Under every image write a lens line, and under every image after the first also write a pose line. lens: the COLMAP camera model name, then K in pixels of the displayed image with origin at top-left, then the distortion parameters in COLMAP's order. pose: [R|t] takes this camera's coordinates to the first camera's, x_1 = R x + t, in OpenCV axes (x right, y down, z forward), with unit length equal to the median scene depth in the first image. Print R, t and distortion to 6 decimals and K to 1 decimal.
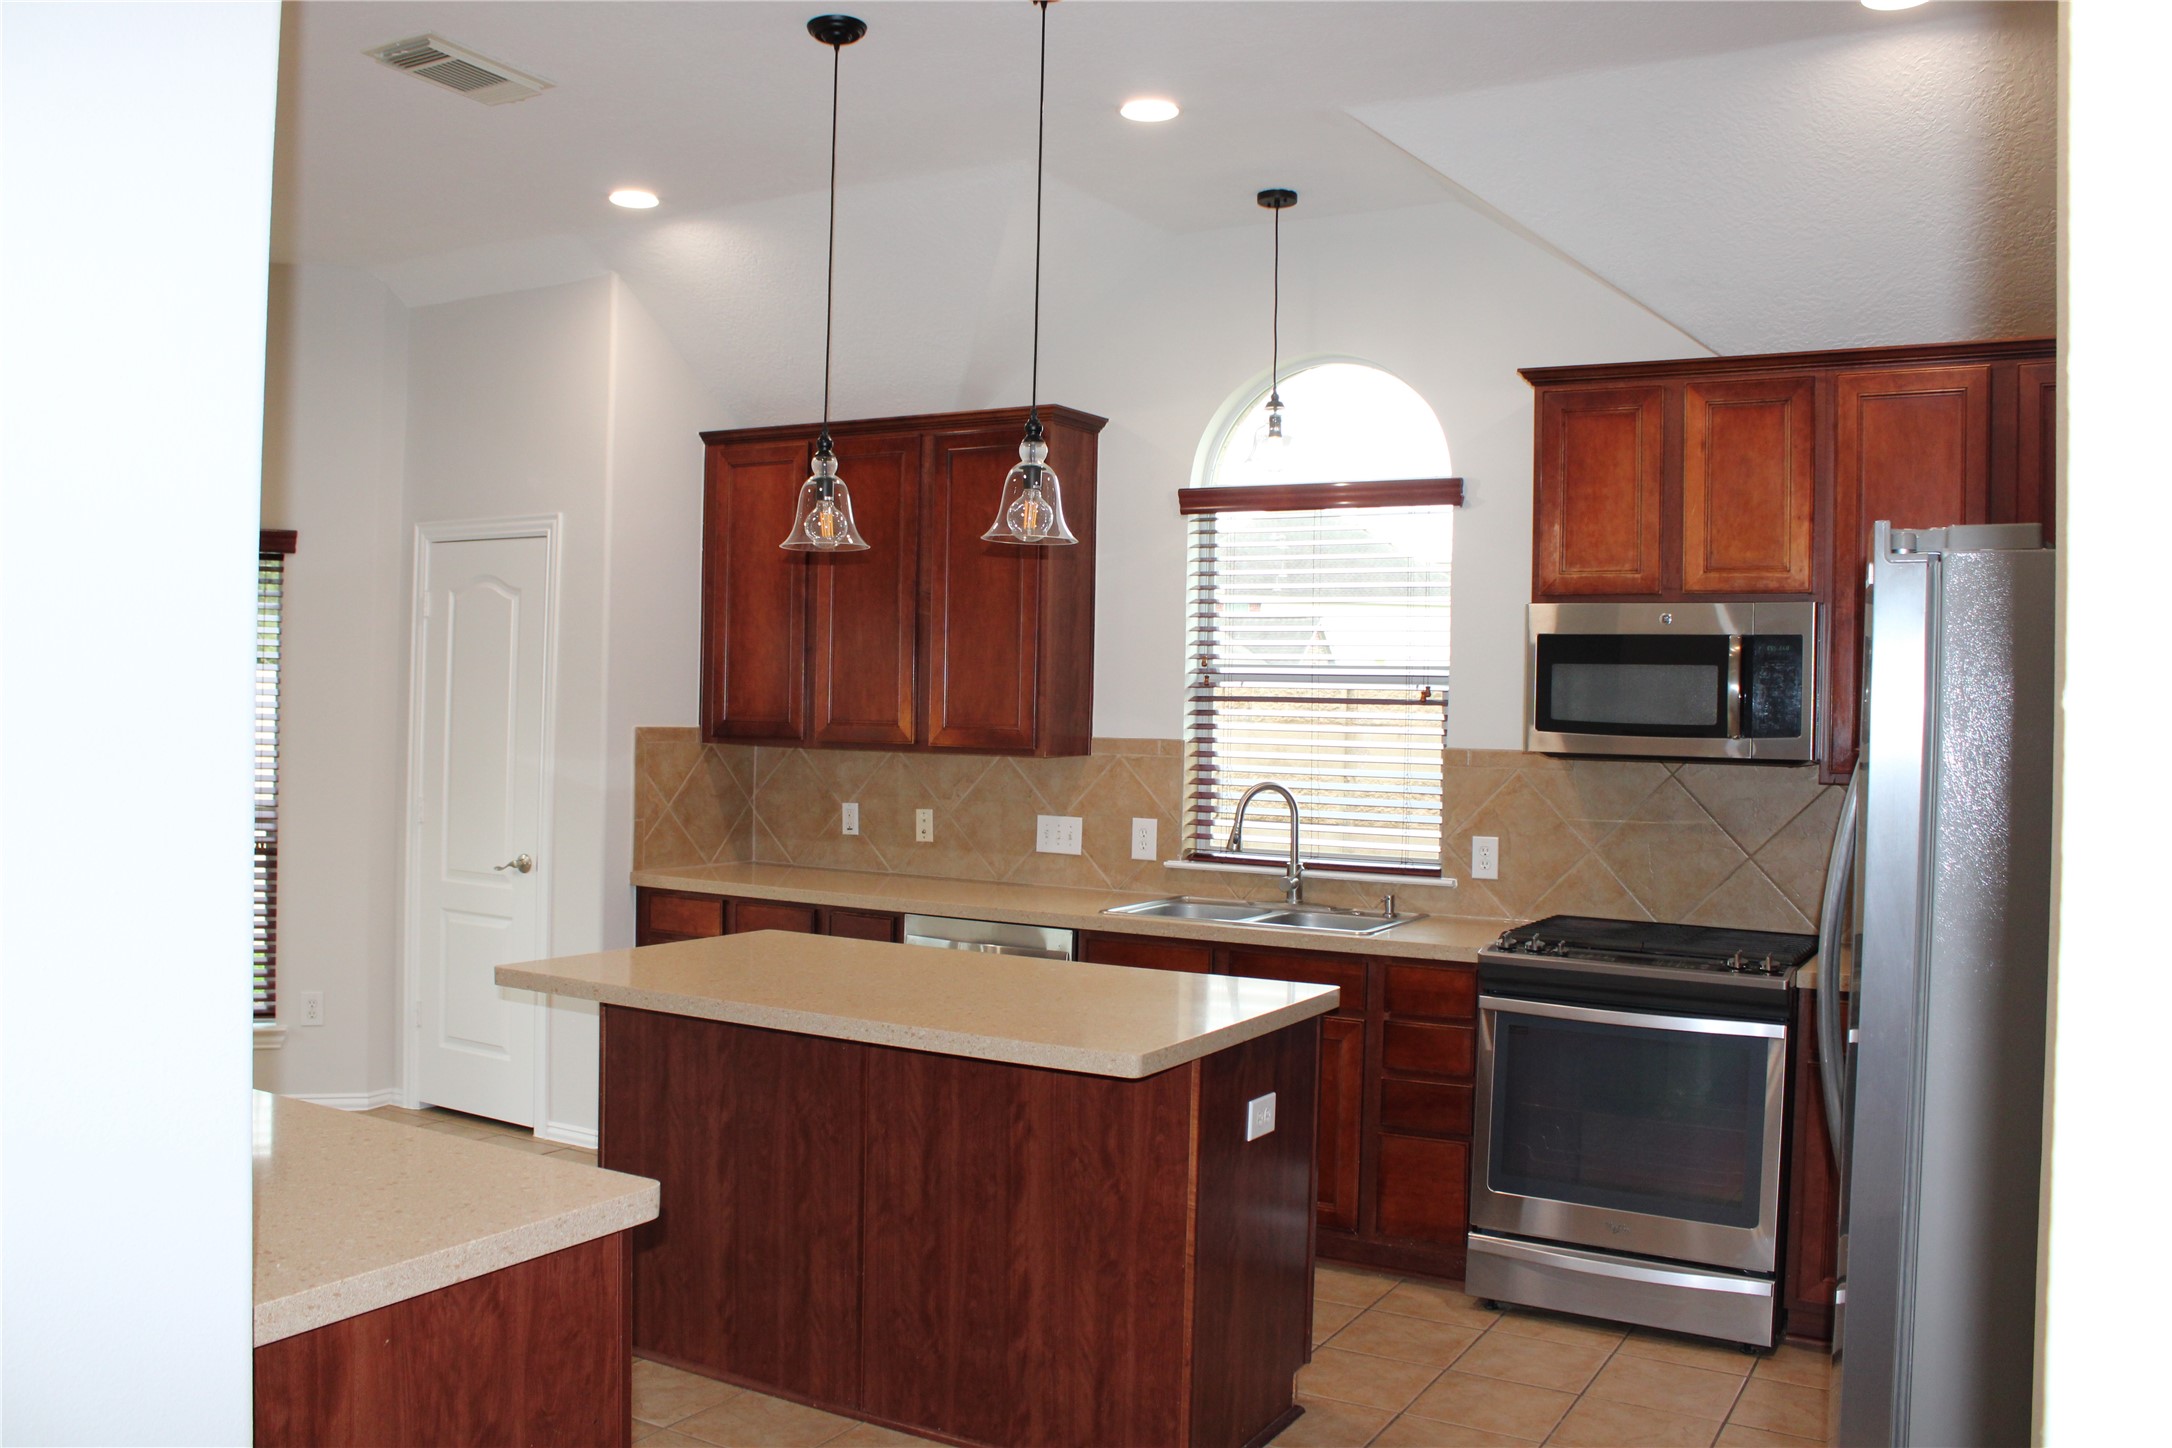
lens RADIAL K [[1791.3, 0, 1059.7], [0, 1791.3, 717.9], [0, 0, 1]] dist [-0.168649, 0.152248]
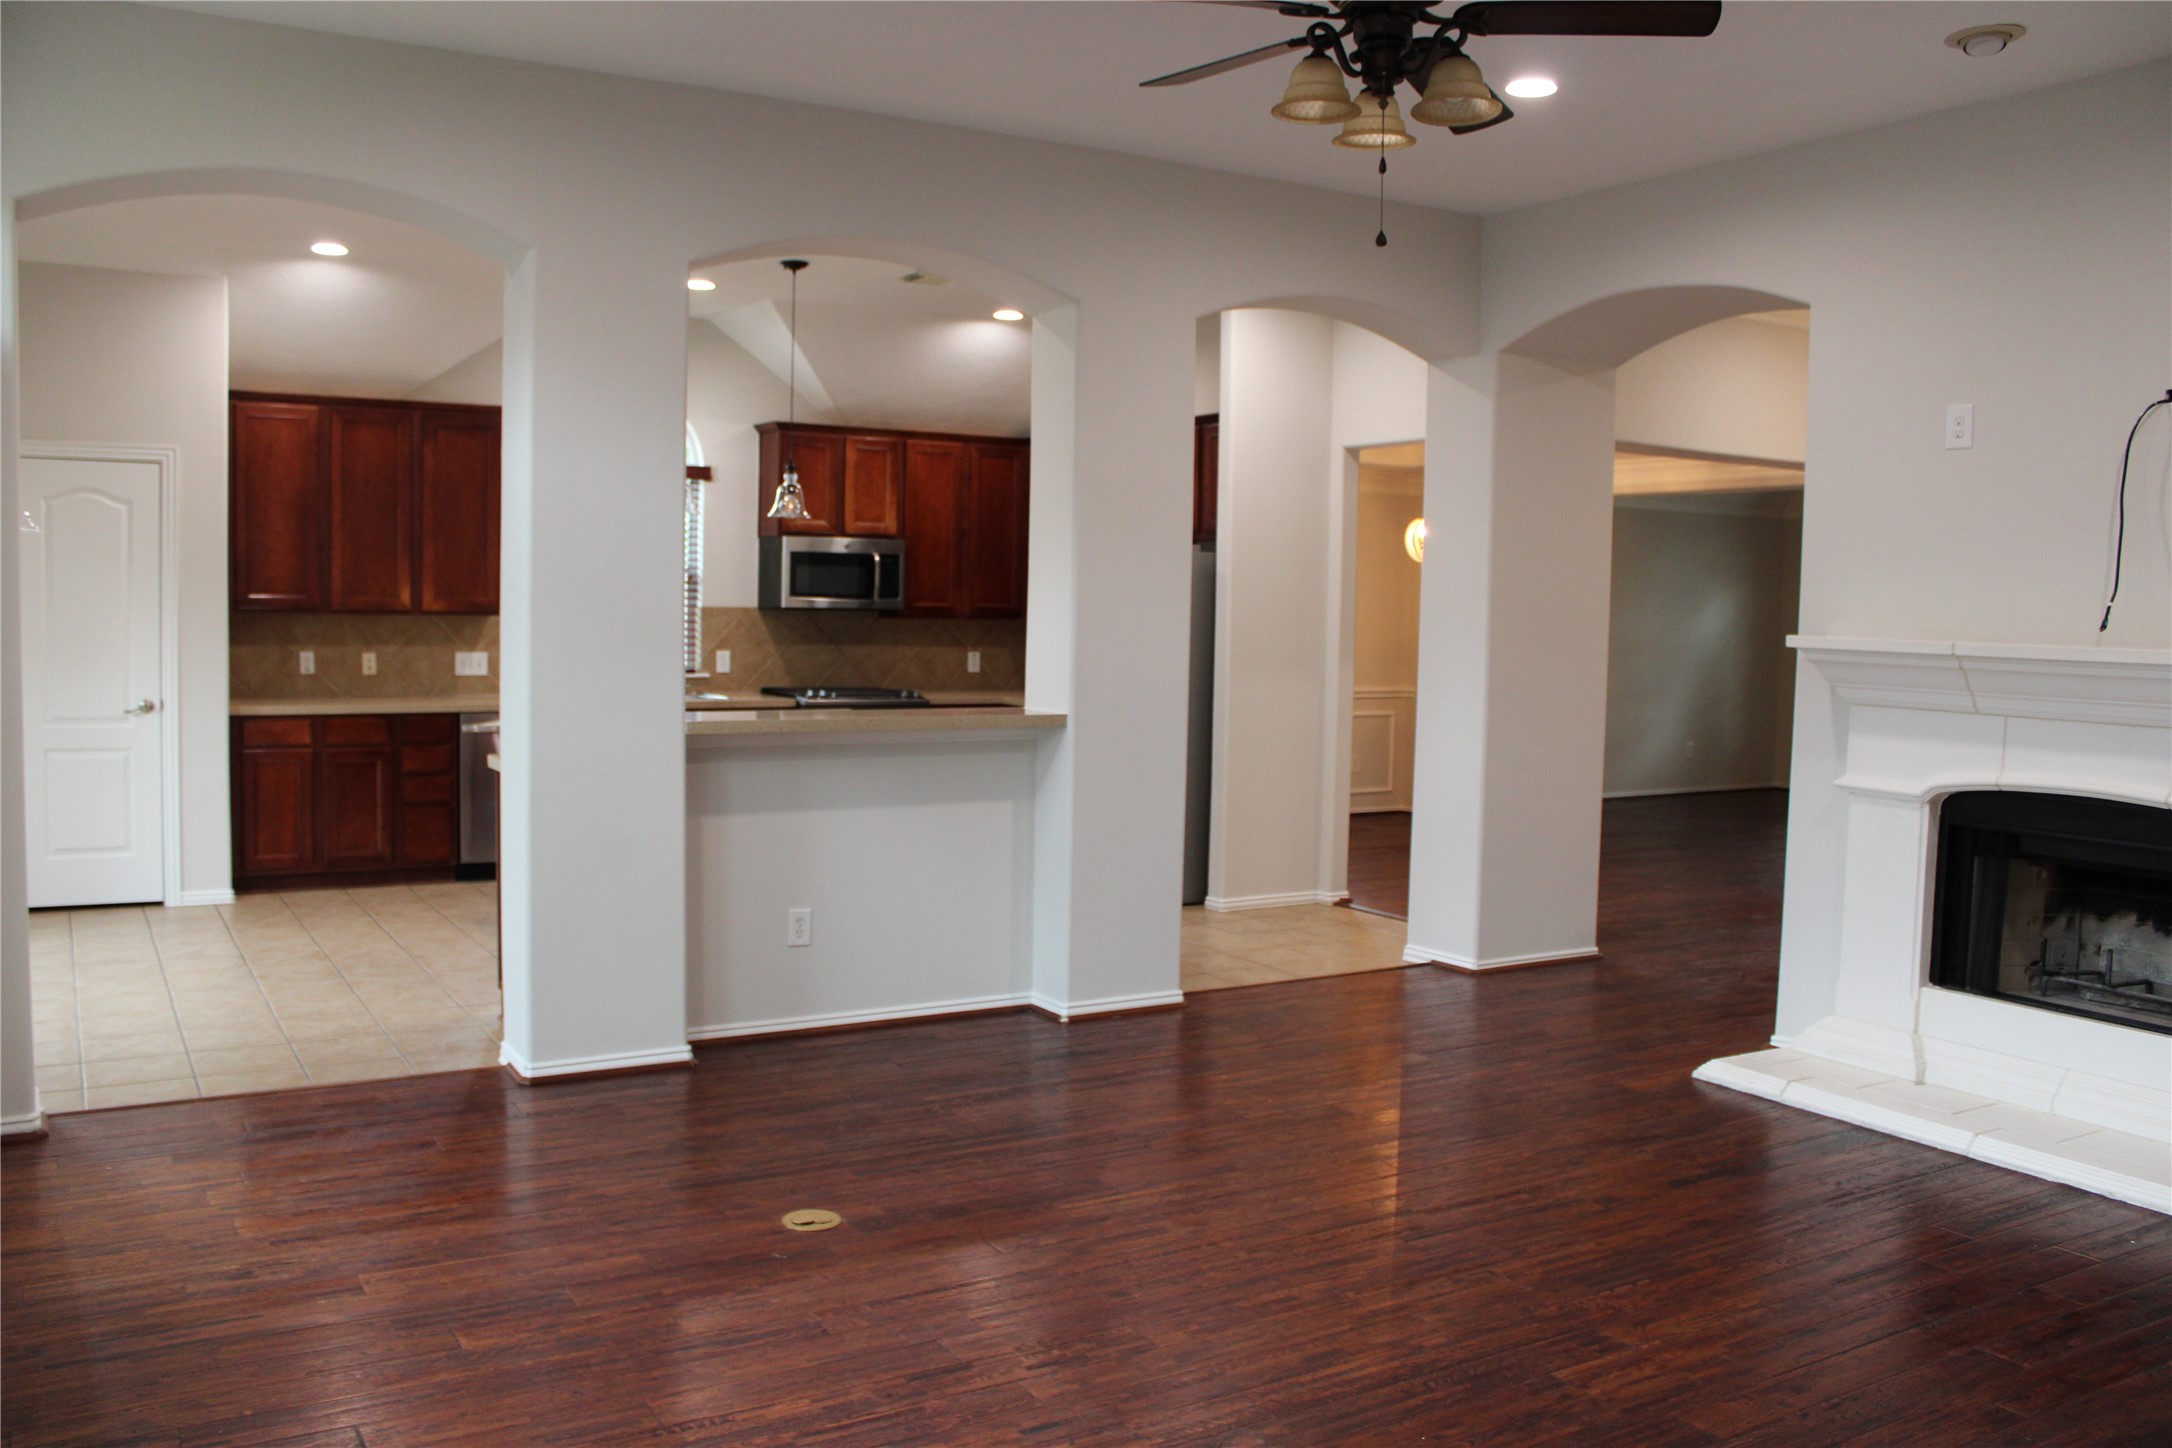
lens RADIAL K [[1791.3, 0, 1059.7], [0, 1791.3, 717.9], [0, 0, 1]] dist [-0.168649, 0.152248]
pose [[0.488640, -0.070656, 0.869620, -1.360054], [-0.006121, 0.996413, 0.084397, -0.029284], [-0.872464, -0.046562, 0.486455, -0.301962]]
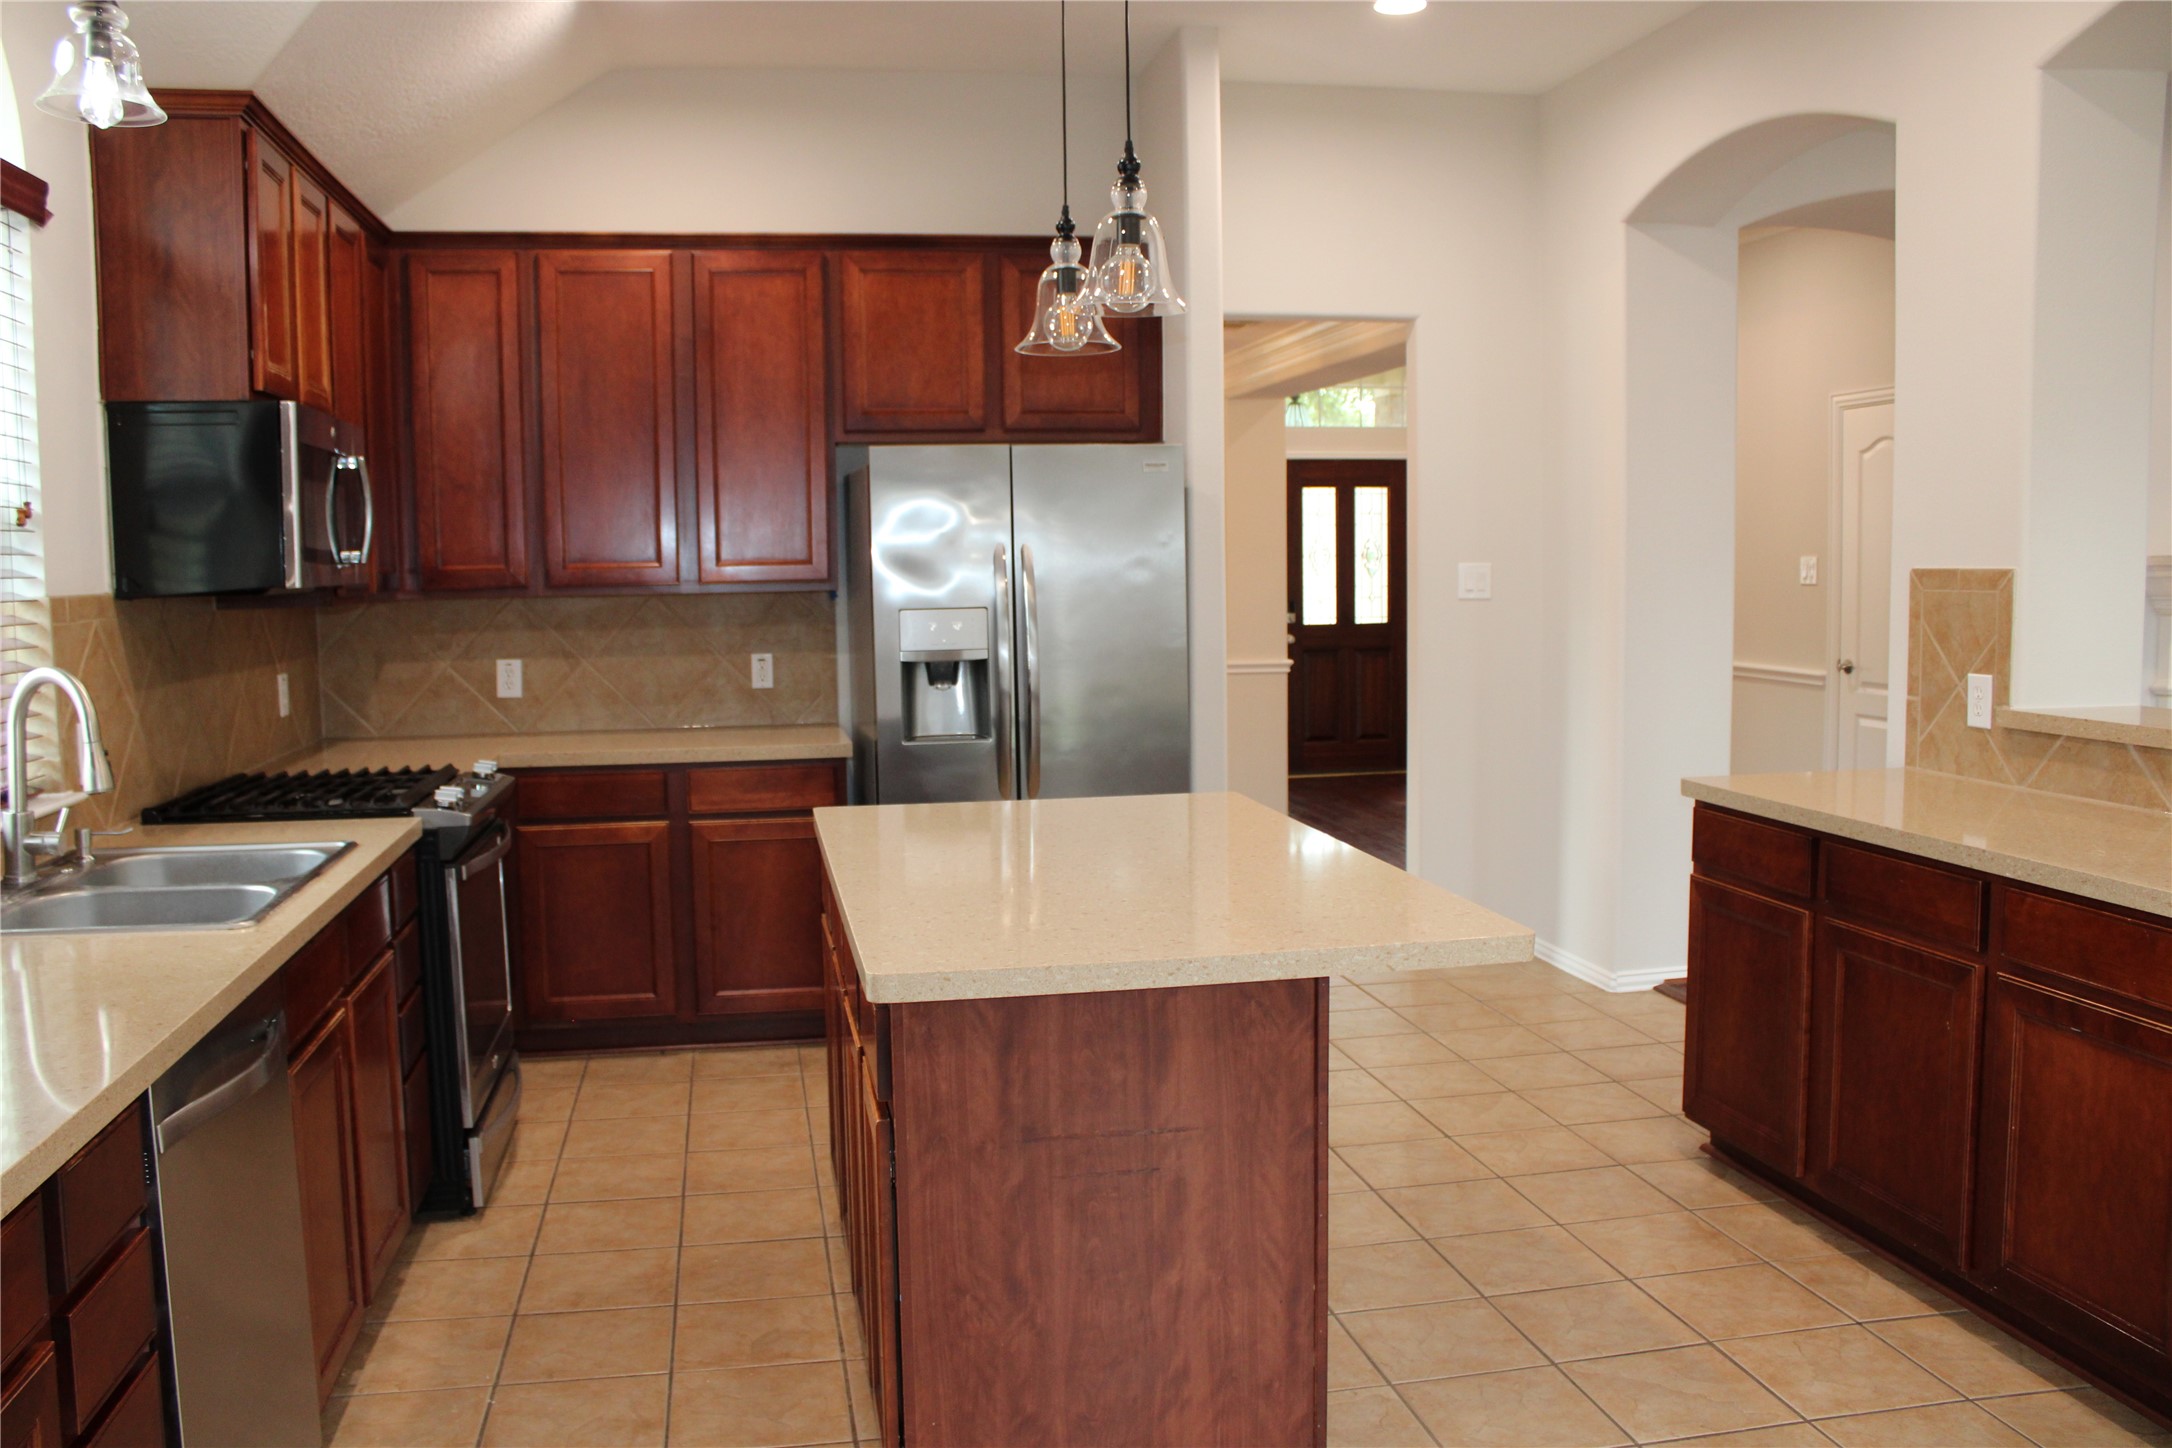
lens RADIAL K [[1791.3, 0, 1059.7], [0, 1791.3, 717.9], [0, 0, 1]] dist [-0.168649, 0.152248]
pose [[-0.652291, -0.082732, 0.753440, -0.537650], [0.000646, 0.993964, 0.109701, -0.008409], [-0.757968, 0.072044, -0.648301, 1.200968]]
